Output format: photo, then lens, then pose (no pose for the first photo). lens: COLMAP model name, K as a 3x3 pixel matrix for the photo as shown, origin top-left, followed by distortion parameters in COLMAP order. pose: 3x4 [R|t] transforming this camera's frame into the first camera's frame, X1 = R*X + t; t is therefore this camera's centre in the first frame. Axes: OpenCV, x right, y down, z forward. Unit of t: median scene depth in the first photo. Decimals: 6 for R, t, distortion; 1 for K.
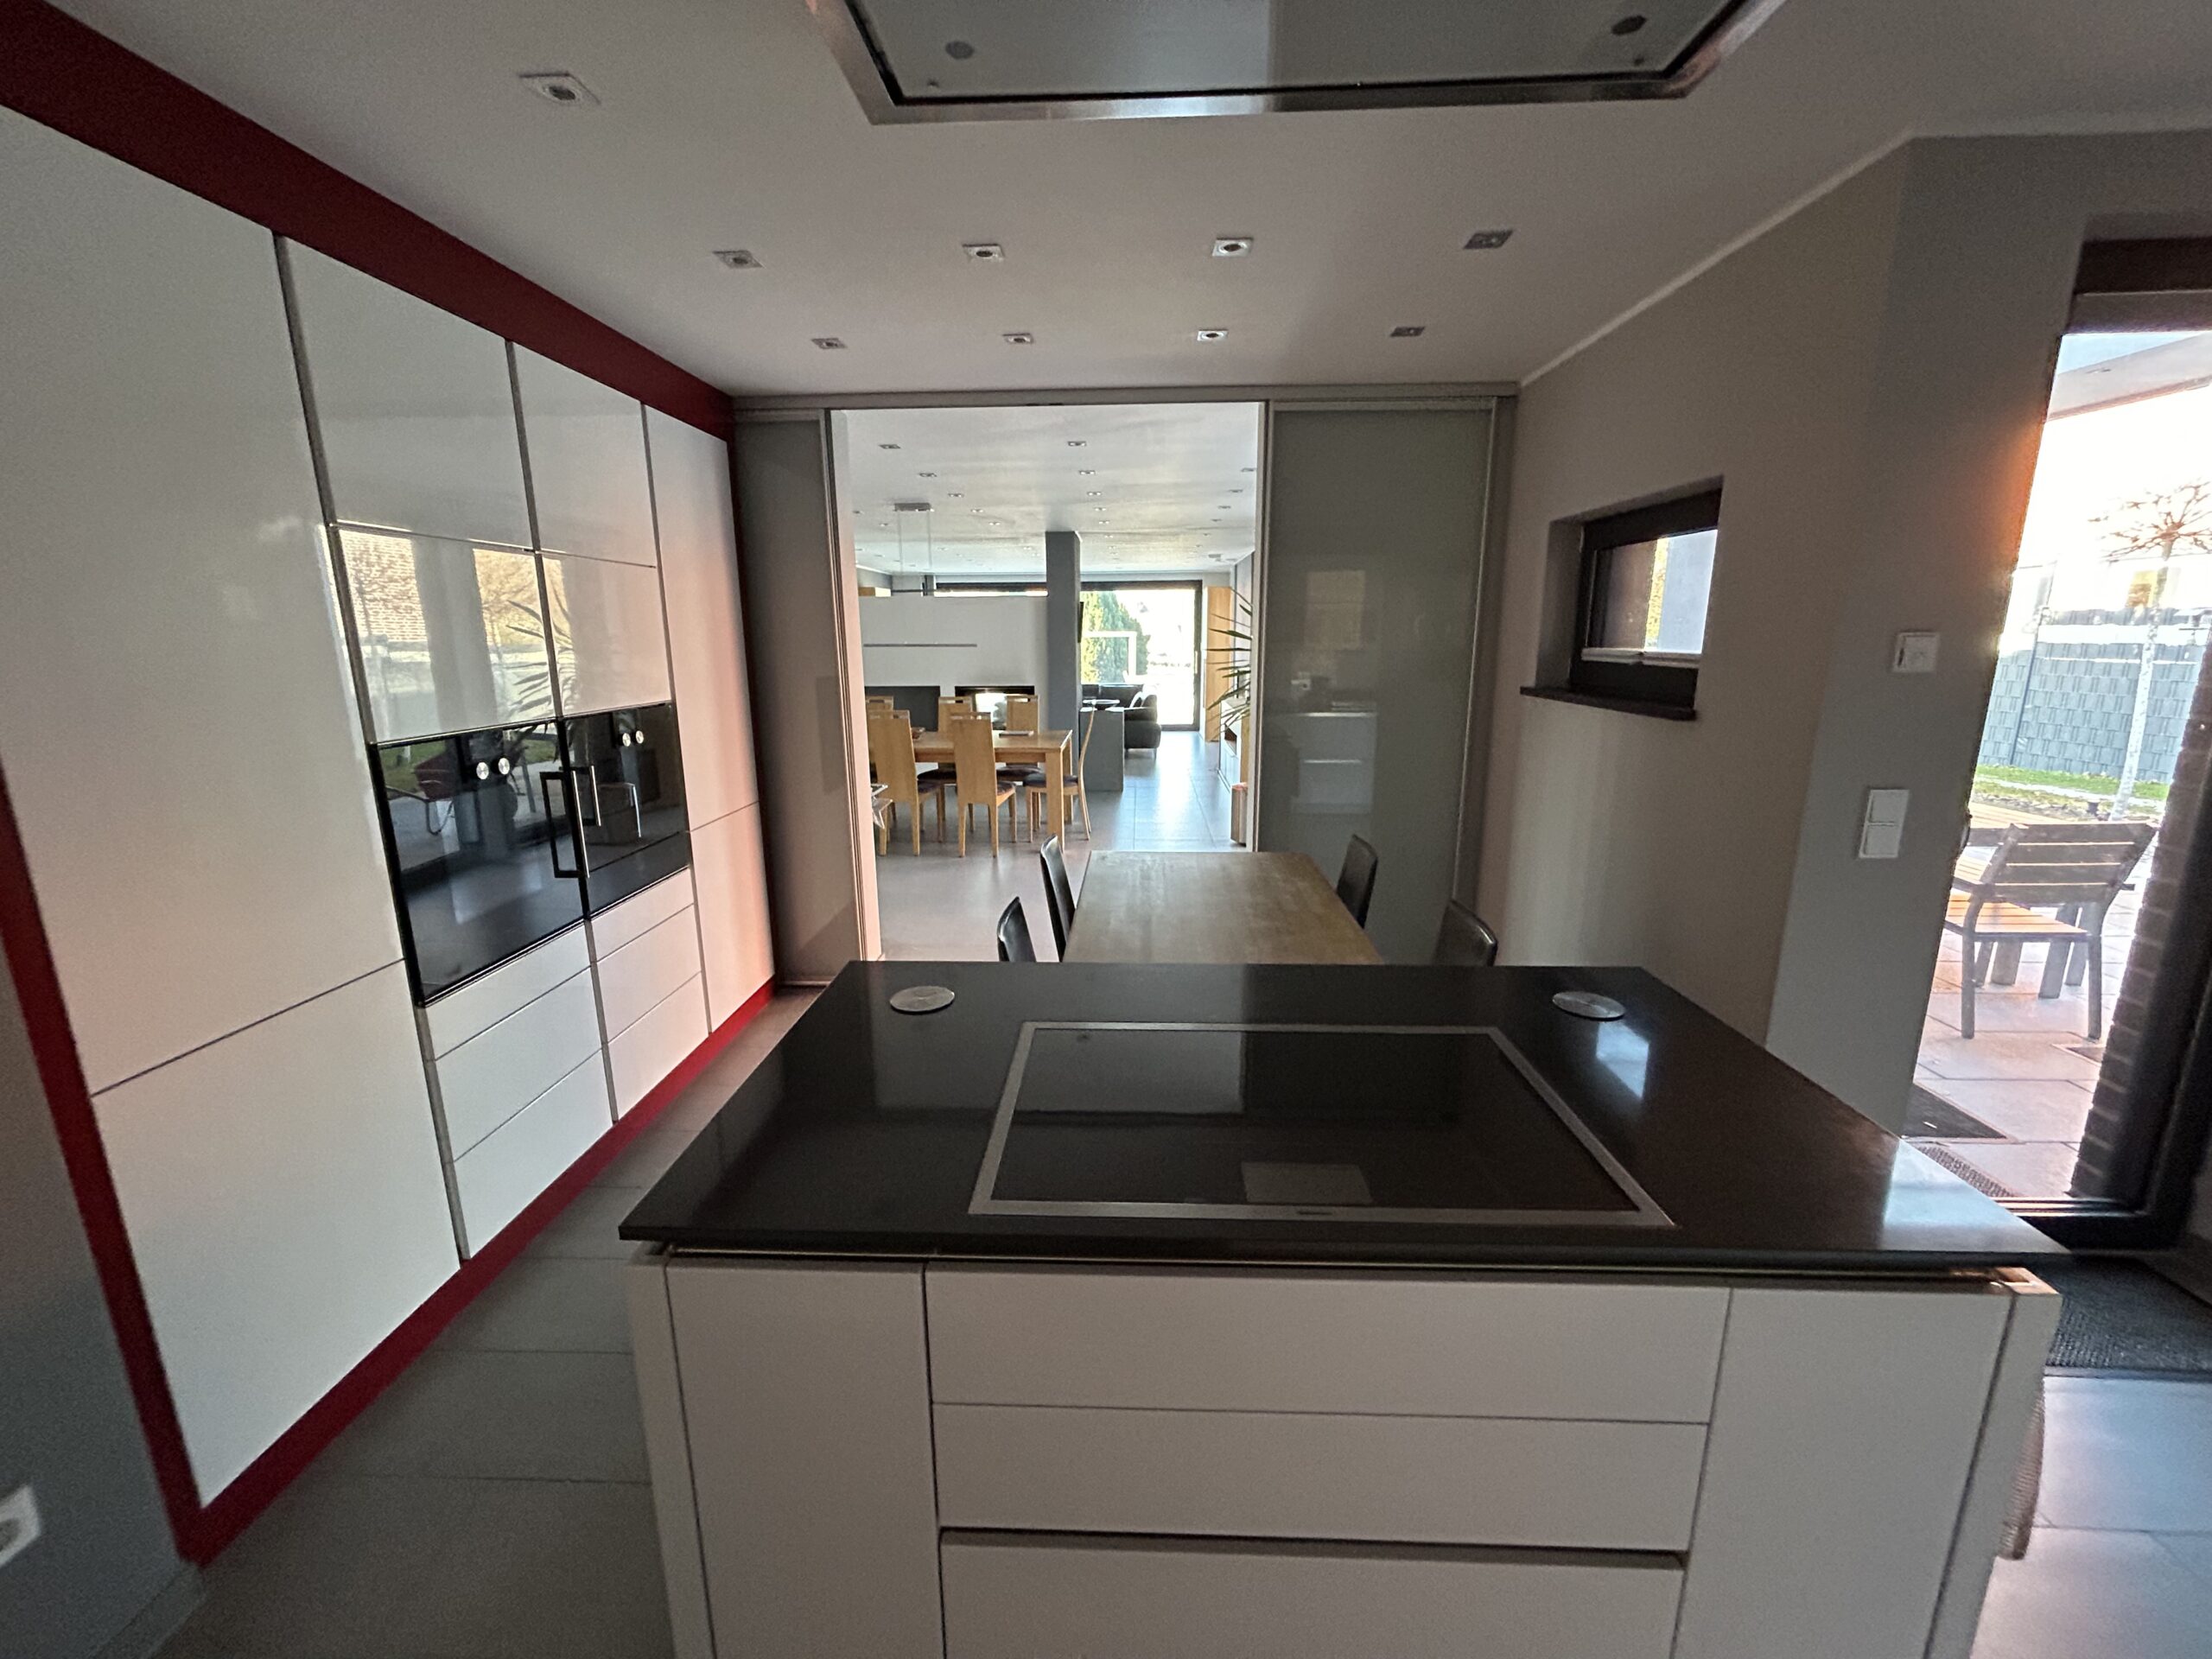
lens RADIAL K [[897.1, 0, 1106.0], [0, 897.1, 829.5], [0, 0, 1]] dist [0.000311, 0.000140]
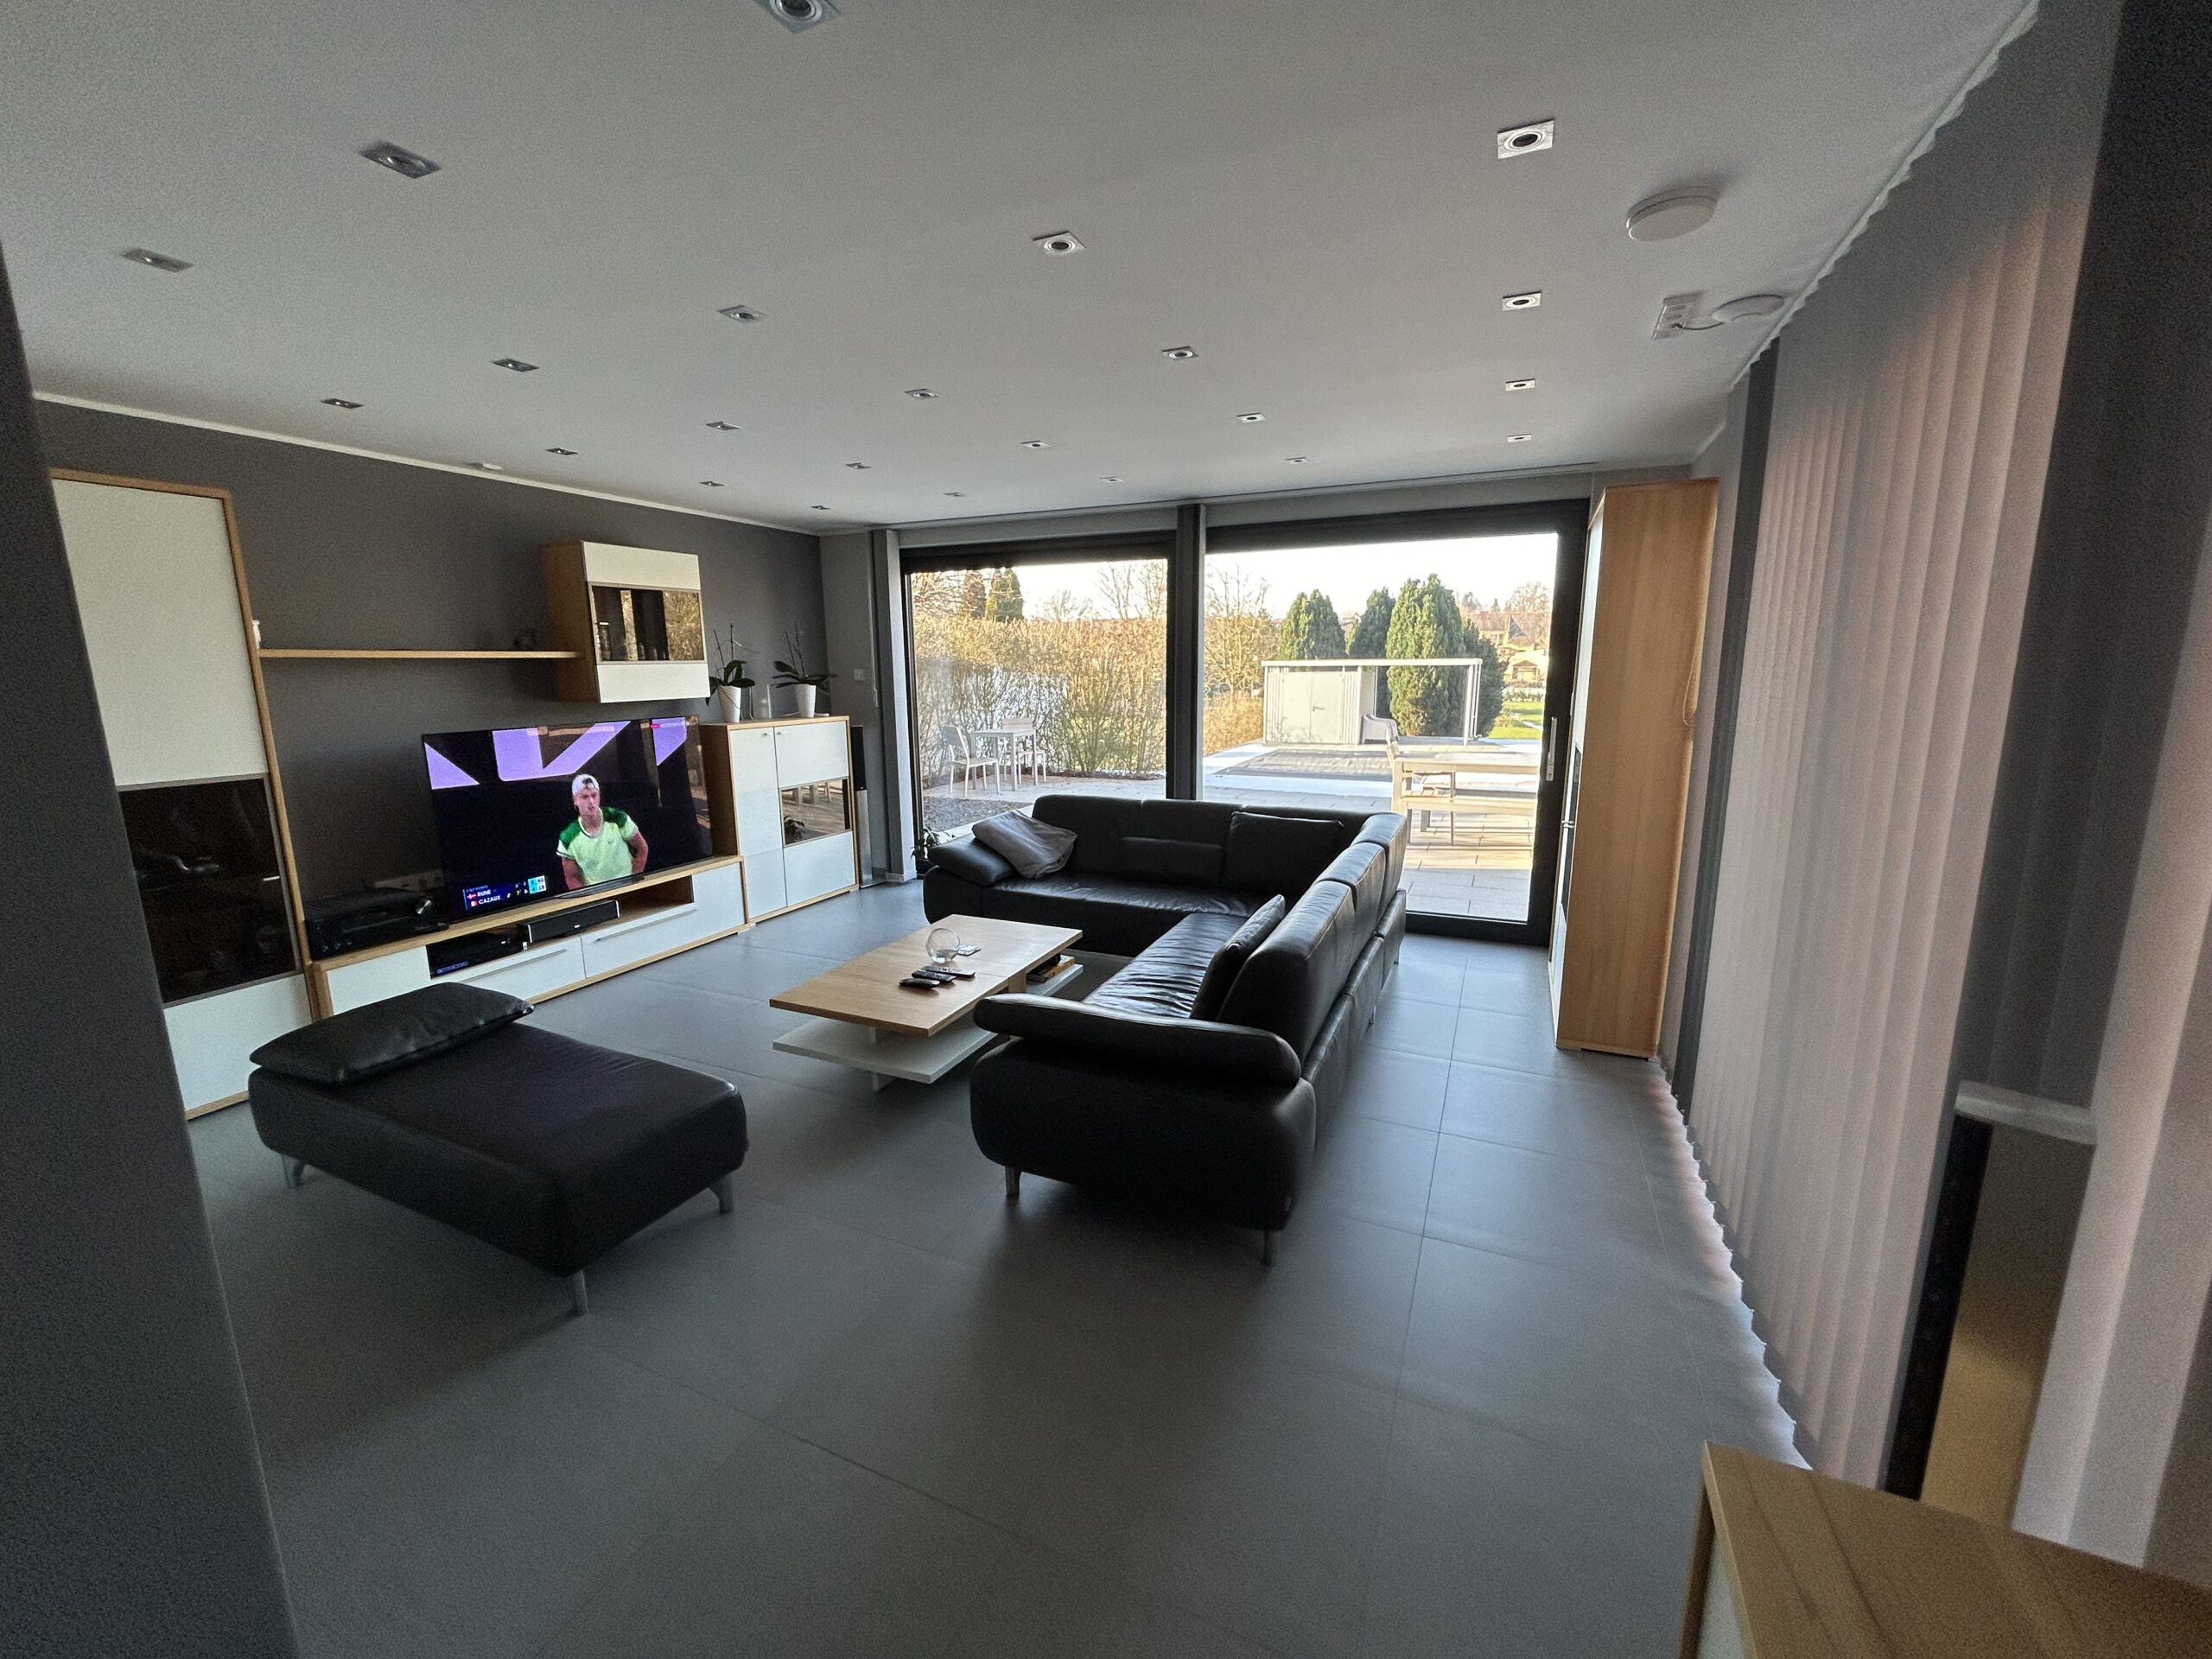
lens RADIAL K [[897.1, 0, 1106.0], [0, 897.1, 829.5], [0, 0, 1]] dist [0.000311, 0.000140]
pose [[0.927559, 0.068103, -0.367417, 0.093558], [-0.078554, 0.996818, -0.013547, -0.180189], [0.365326, 0.041427, 0.929957, 0.813796]]
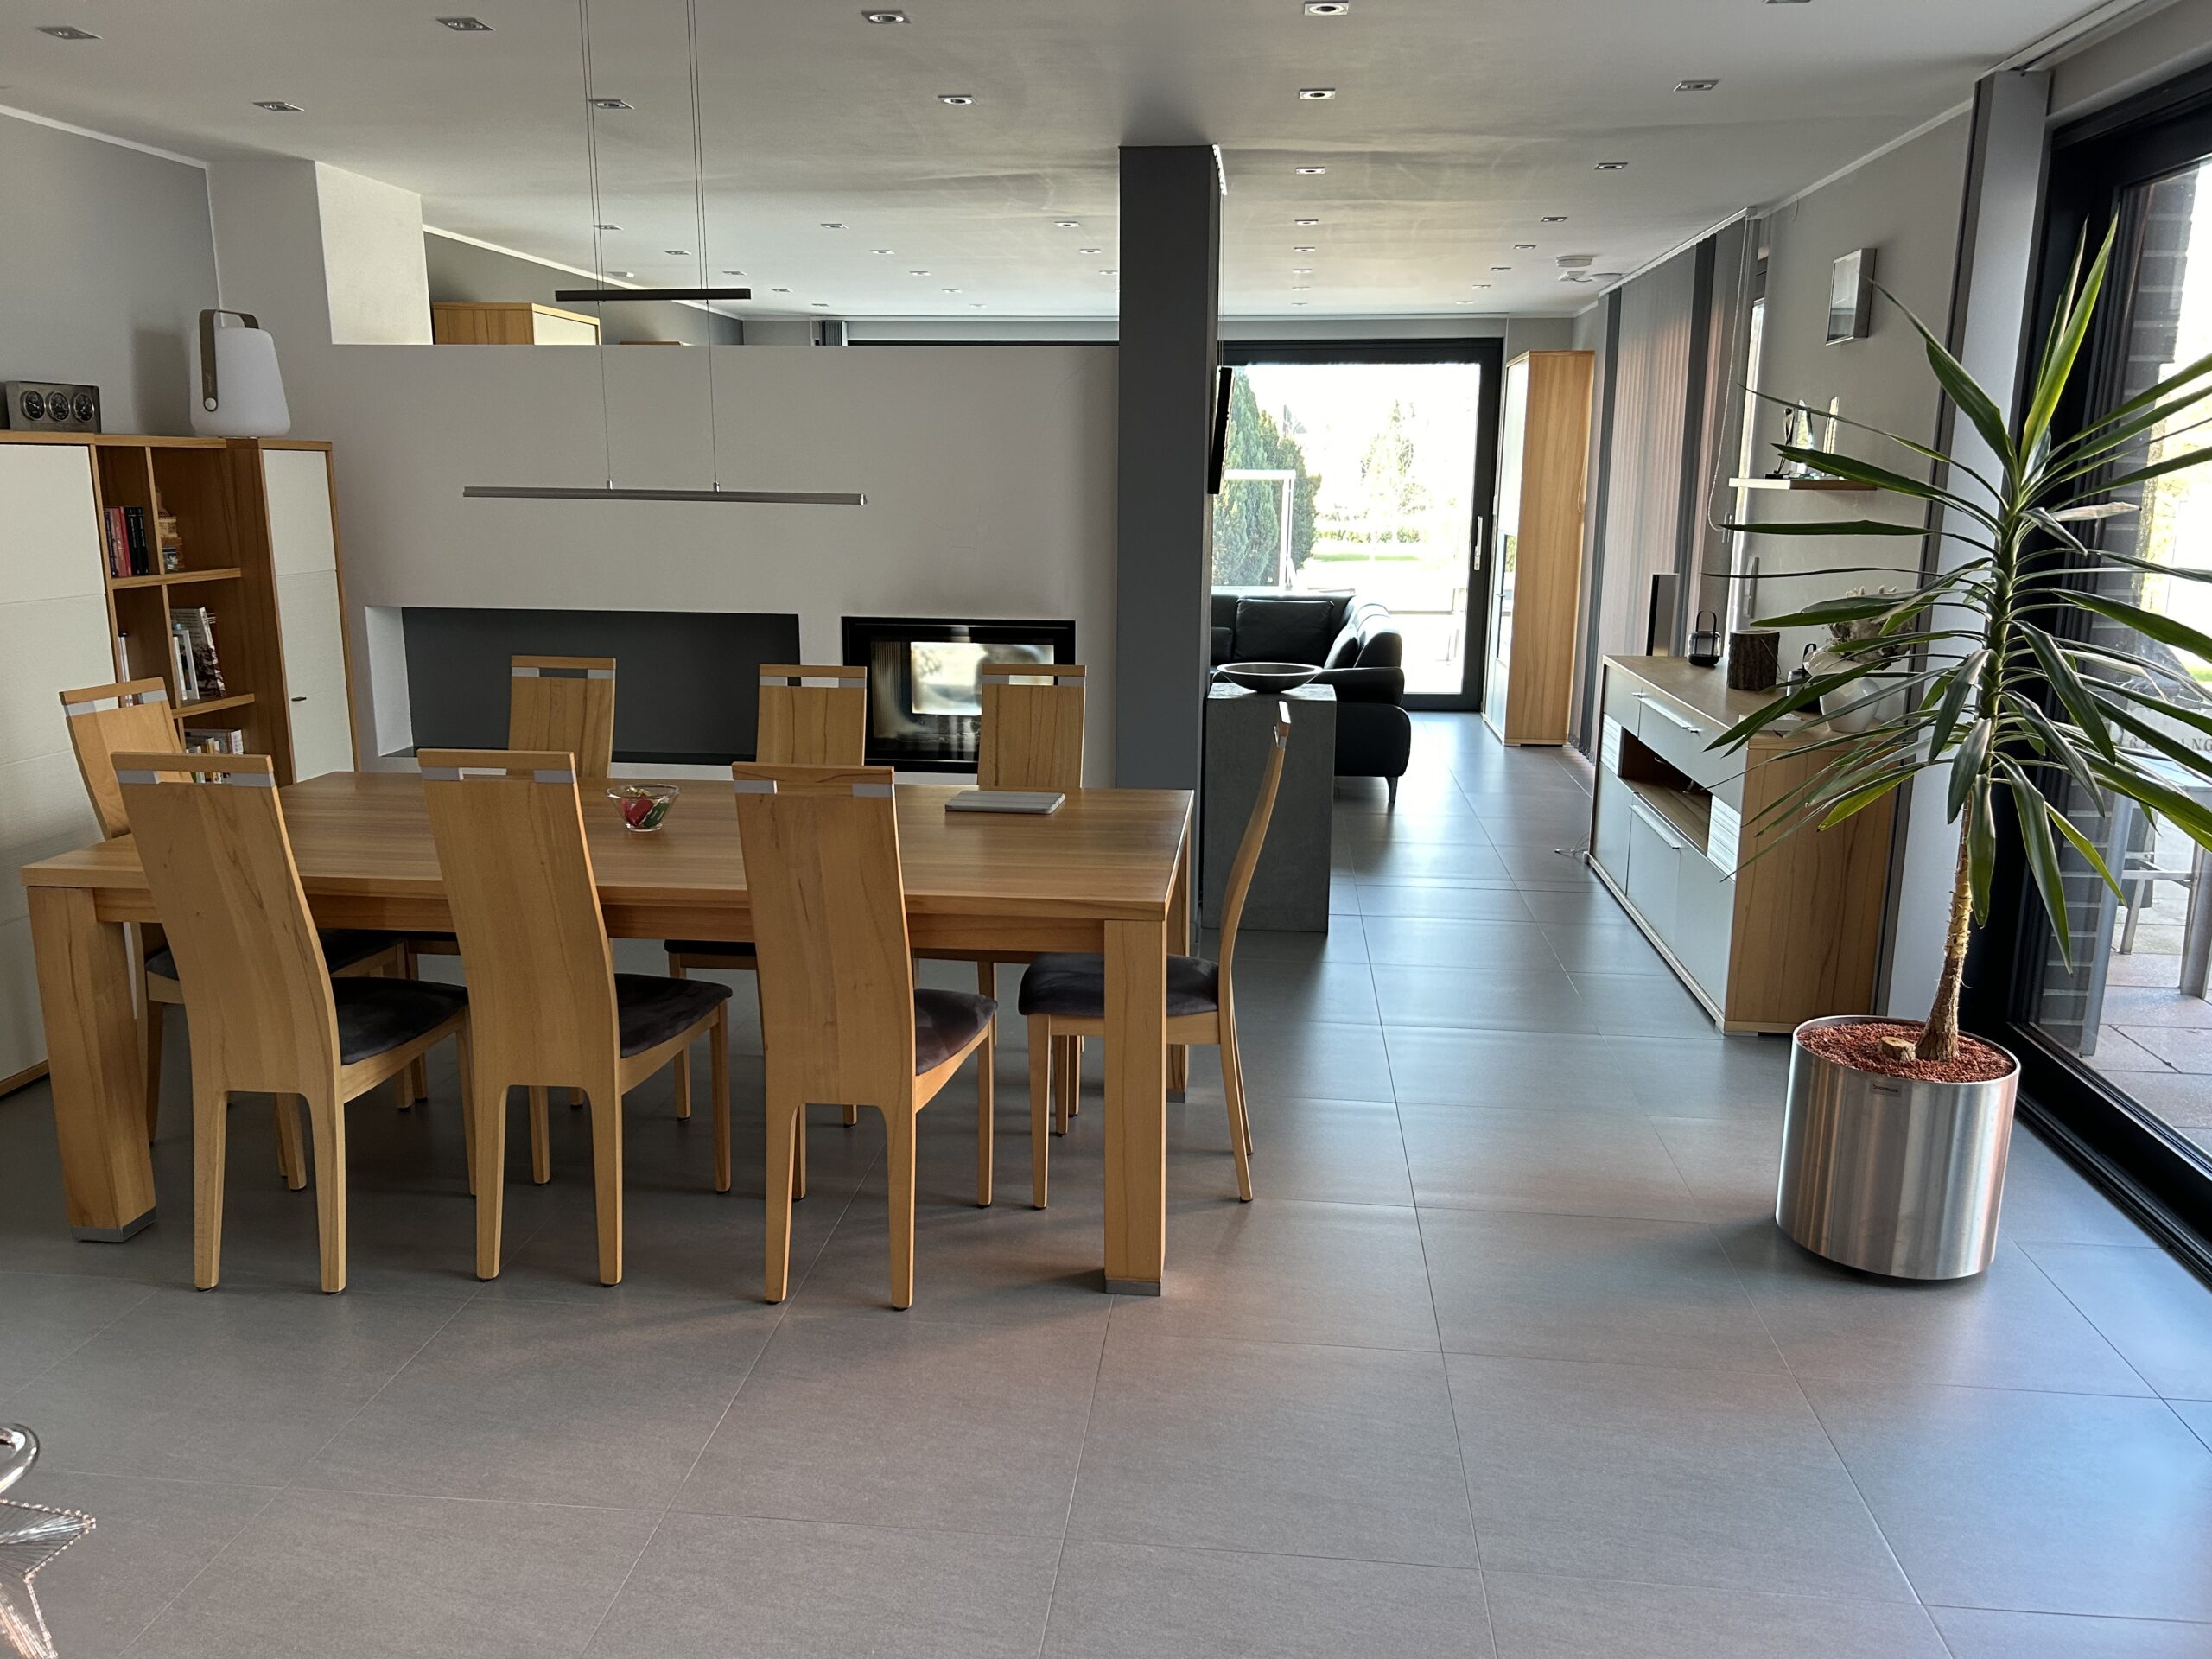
lens RADIAL K [[1663.2, 0, 1106.0], [0, 1663.2, 829.5], [0, 0, 1]] dist [0.103819, -0.205105]
pose [[0.997648, 0.027751, -0.062681, -0.021411], [-0.028072, 0.999597, -0.004240, -0.062417], [0.062538, 0.005990, 0.998025, 0.297557]]
